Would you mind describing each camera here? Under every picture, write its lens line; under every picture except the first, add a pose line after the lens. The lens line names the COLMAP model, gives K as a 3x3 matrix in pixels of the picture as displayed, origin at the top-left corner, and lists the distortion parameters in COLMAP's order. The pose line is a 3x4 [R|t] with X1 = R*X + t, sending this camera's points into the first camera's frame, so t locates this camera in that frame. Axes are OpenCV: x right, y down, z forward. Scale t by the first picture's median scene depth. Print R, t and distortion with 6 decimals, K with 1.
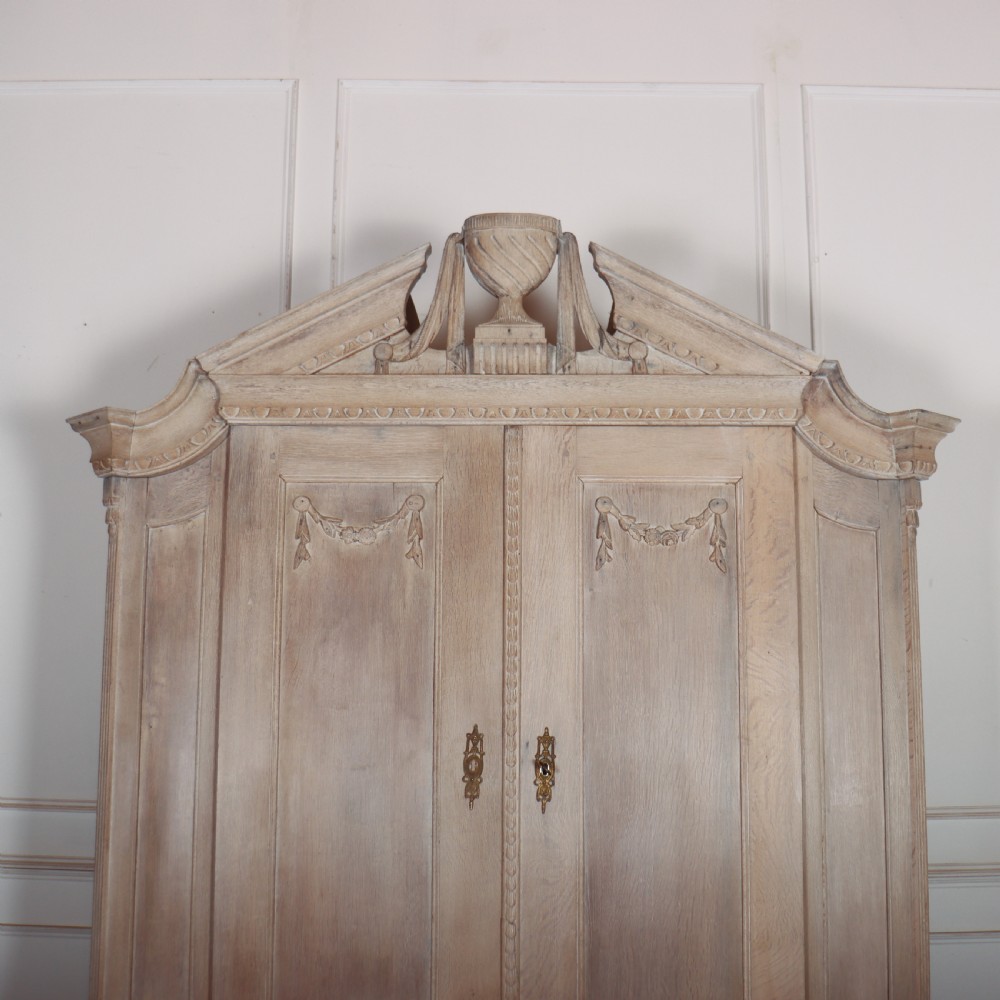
lens RADIAL K [[1528.7, 0, 521.1], [0, 1528.7, 400.4], [0, 0, 1]] dist [-0.162642, 0.000000]
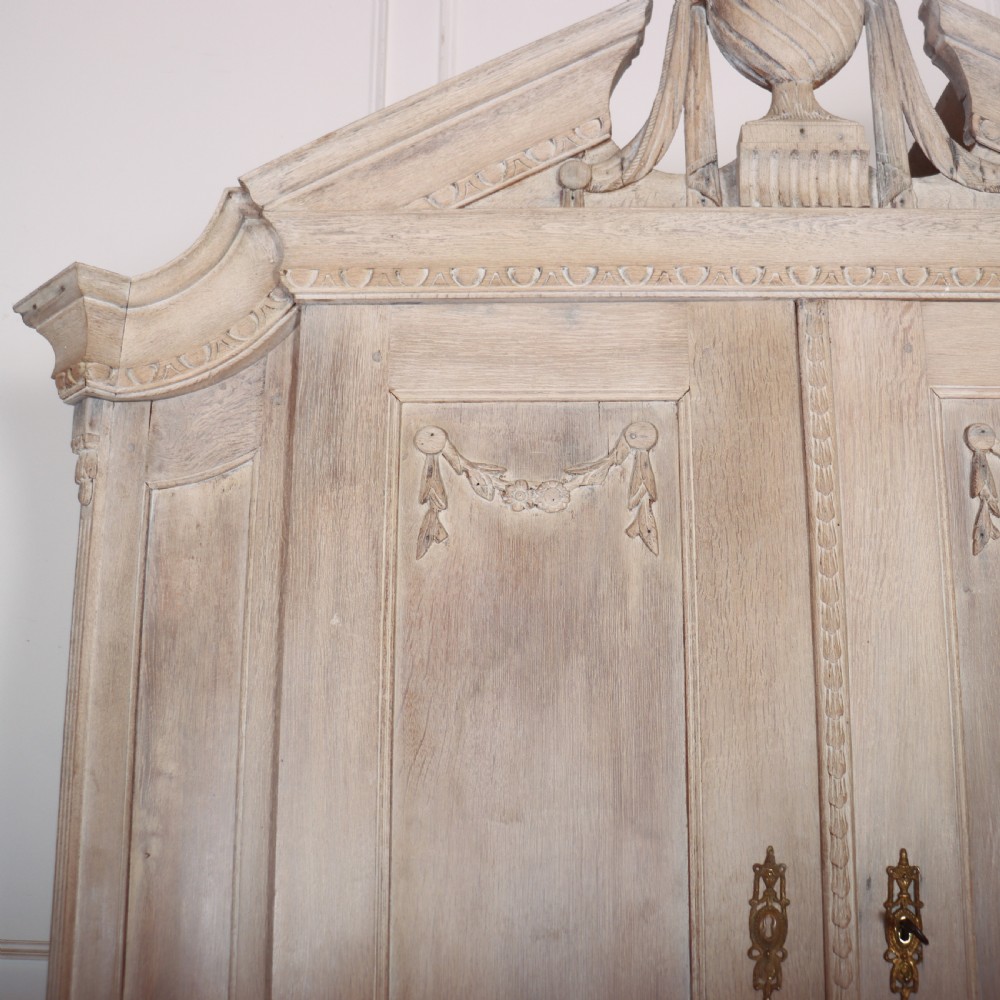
lens RADIAL K [[1265.8, 0, 518.8], [0, 1265.8, 477.3], [0, 0, 1]] dist [-0.145809, 0.000000]
pose [[0.999957, -0.004898, -0.007815, -0.108936], [0.004508, 0.998782, -0.049133, 0.103564], [0.008046, 0.049096, 0.998762, 0.547738]]
